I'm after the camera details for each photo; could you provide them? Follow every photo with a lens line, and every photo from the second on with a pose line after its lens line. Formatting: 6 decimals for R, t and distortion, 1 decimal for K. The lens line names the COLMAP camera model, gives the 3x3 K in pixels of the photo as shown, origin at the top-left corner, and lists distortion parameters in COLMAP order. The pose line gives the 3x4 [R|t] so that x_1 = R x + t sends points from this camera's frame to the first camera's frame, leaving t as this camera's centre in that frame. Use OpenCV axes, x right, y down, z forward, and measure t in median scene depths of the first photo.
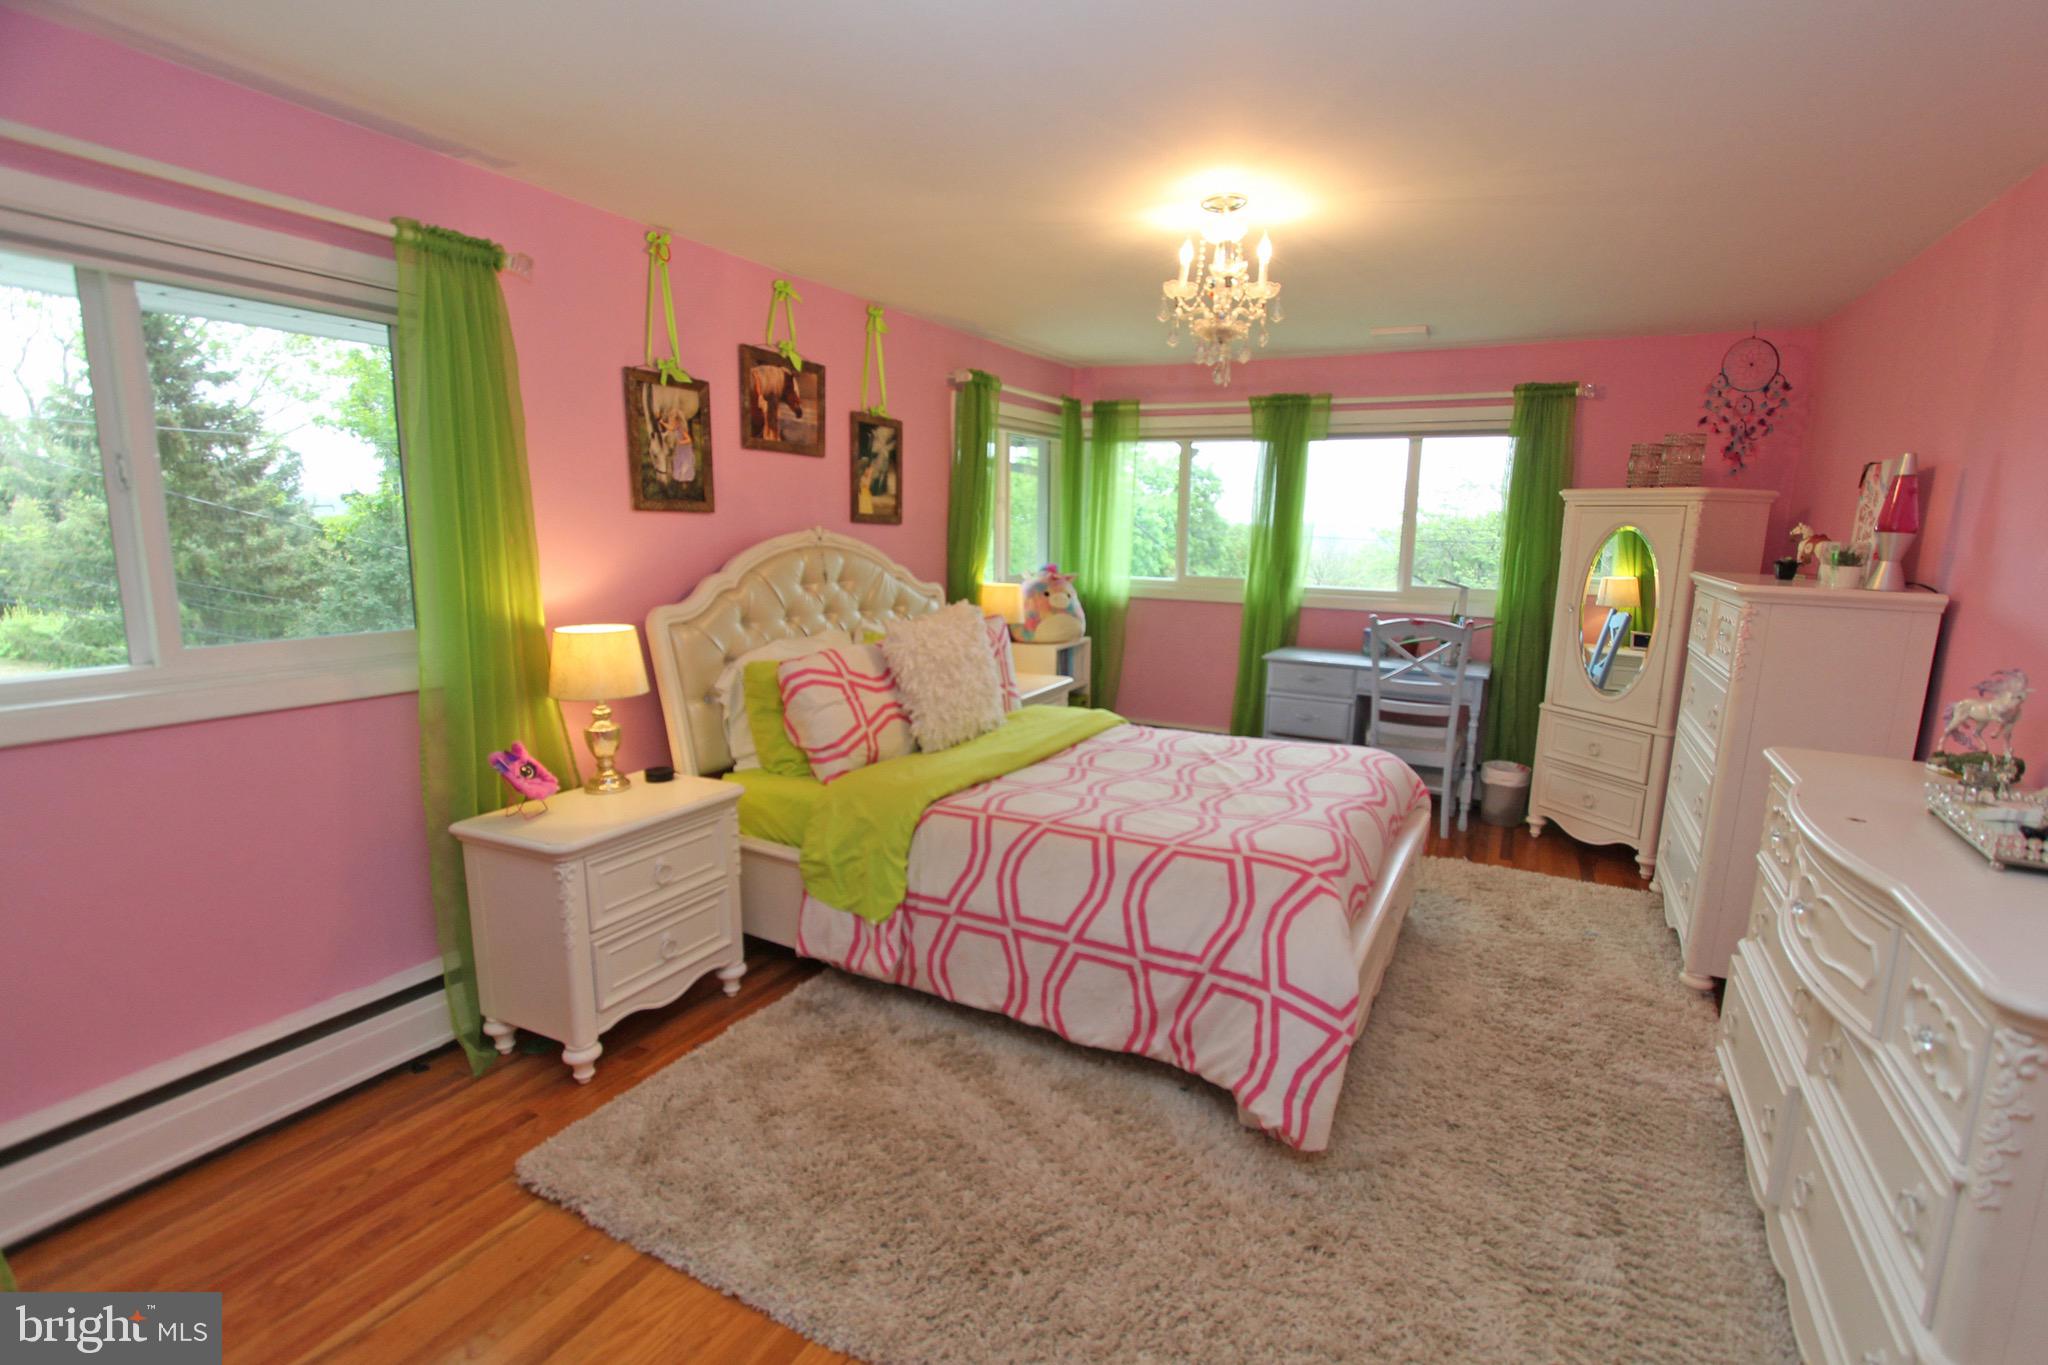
lens RADIAL K [[957.2, 0, 1026.8], [0, 957.2, 682.7], [0, 0, 1]] dist [-0.012047, 0.000516]
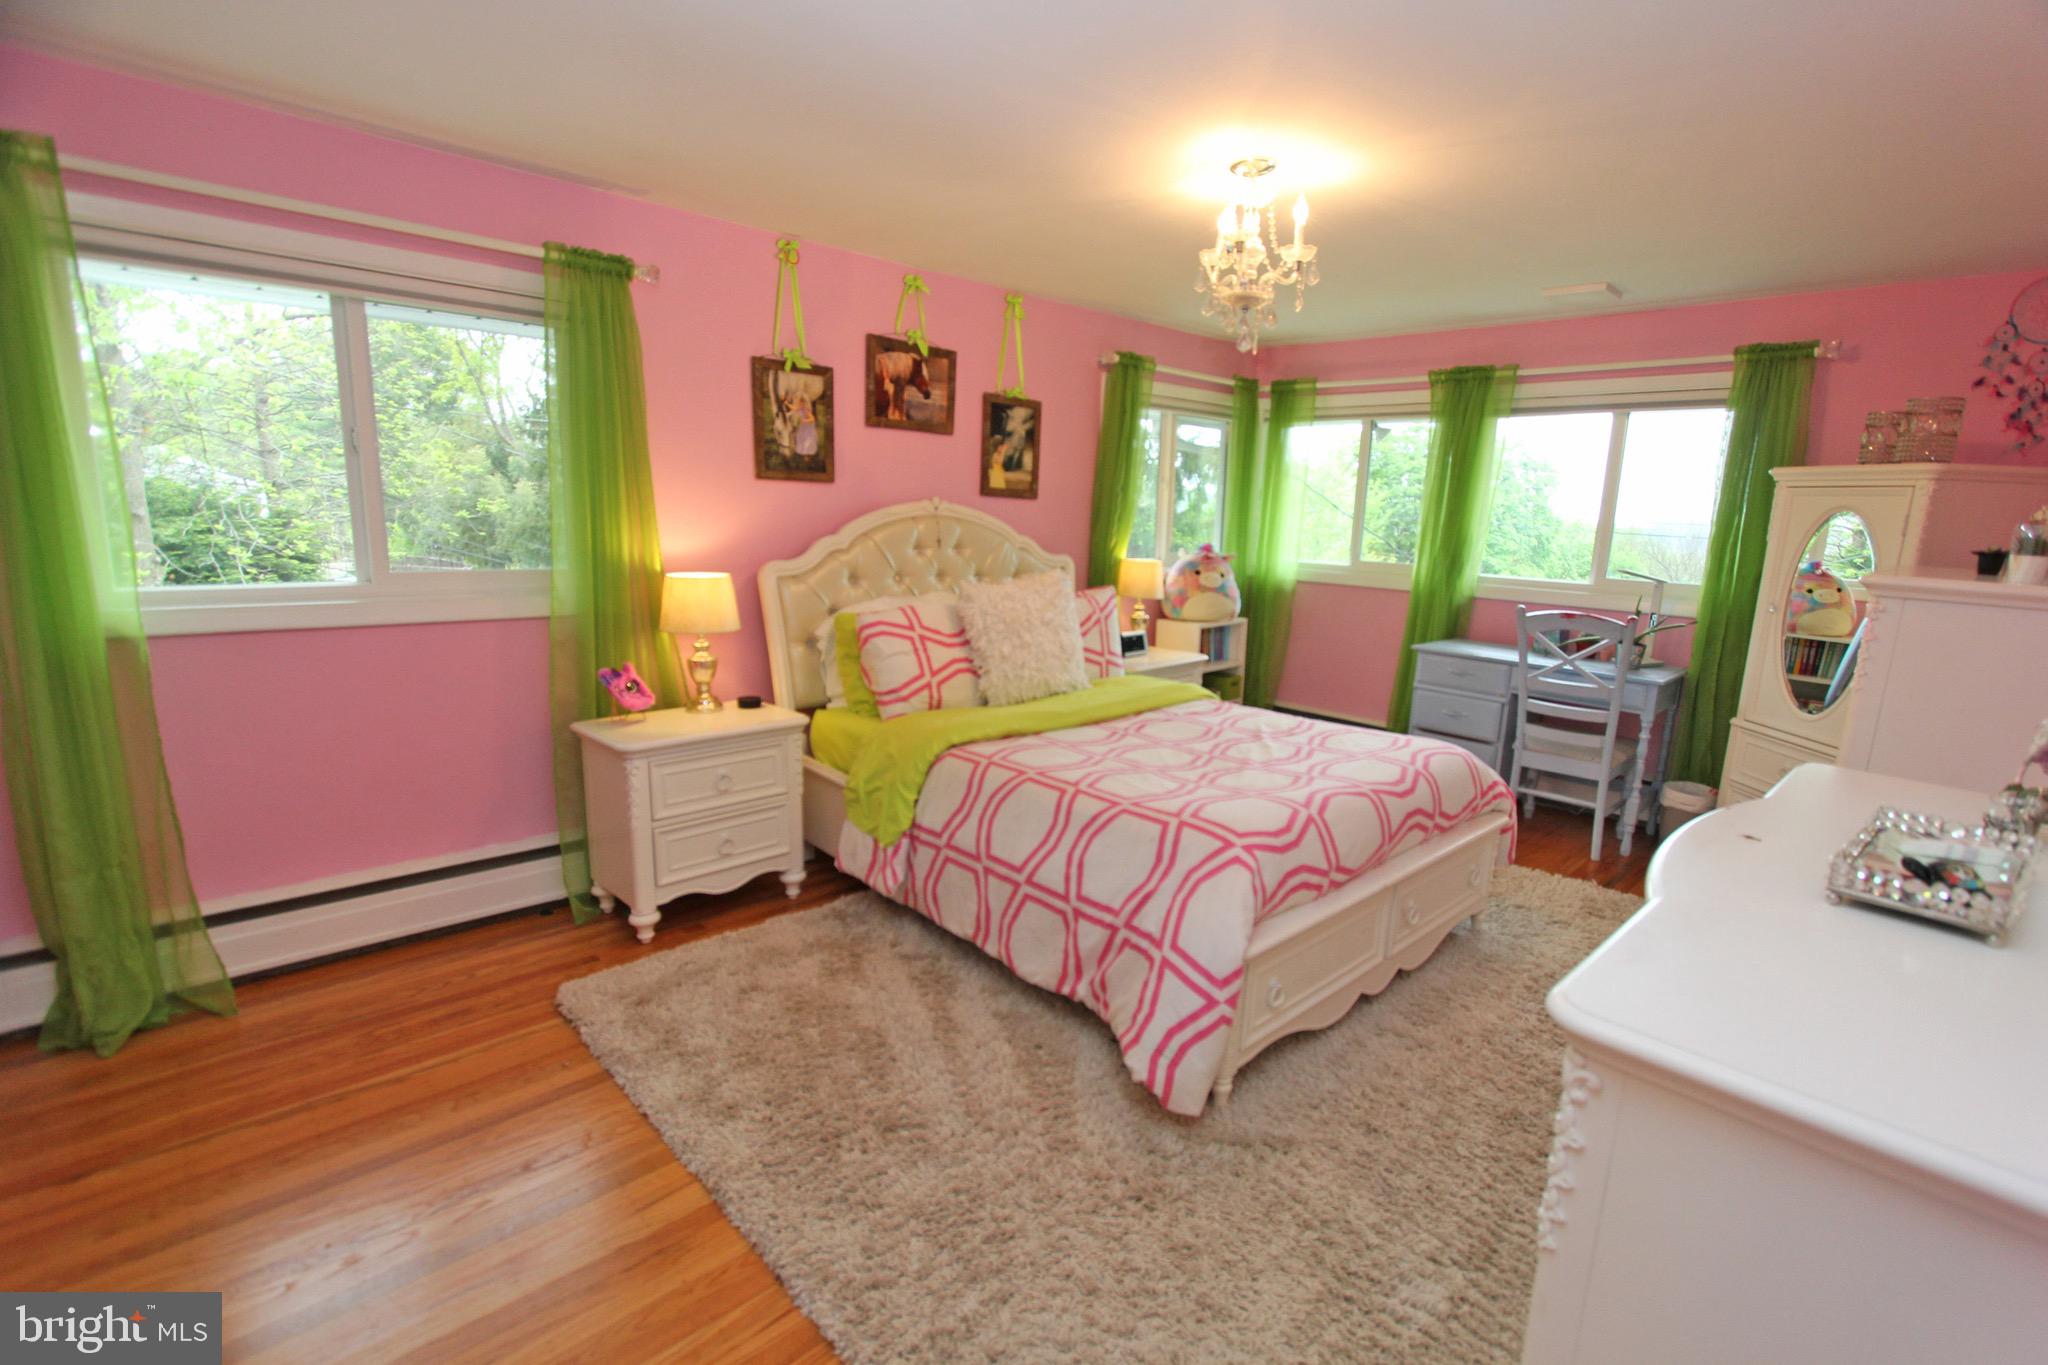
lens RADIAL K [[957.2, 0, 1115.7], [0, 957.2, 689.6], [0, 0, 1]] dist [-0.012047, 0.000516]
pose [[0.948249, 0.072049, -0.309246, 0.405958], [-0.069105, 0.997399, 0.020478, 0.024751], [0.309917, 0.001953, 0.950762, 0.019414]]
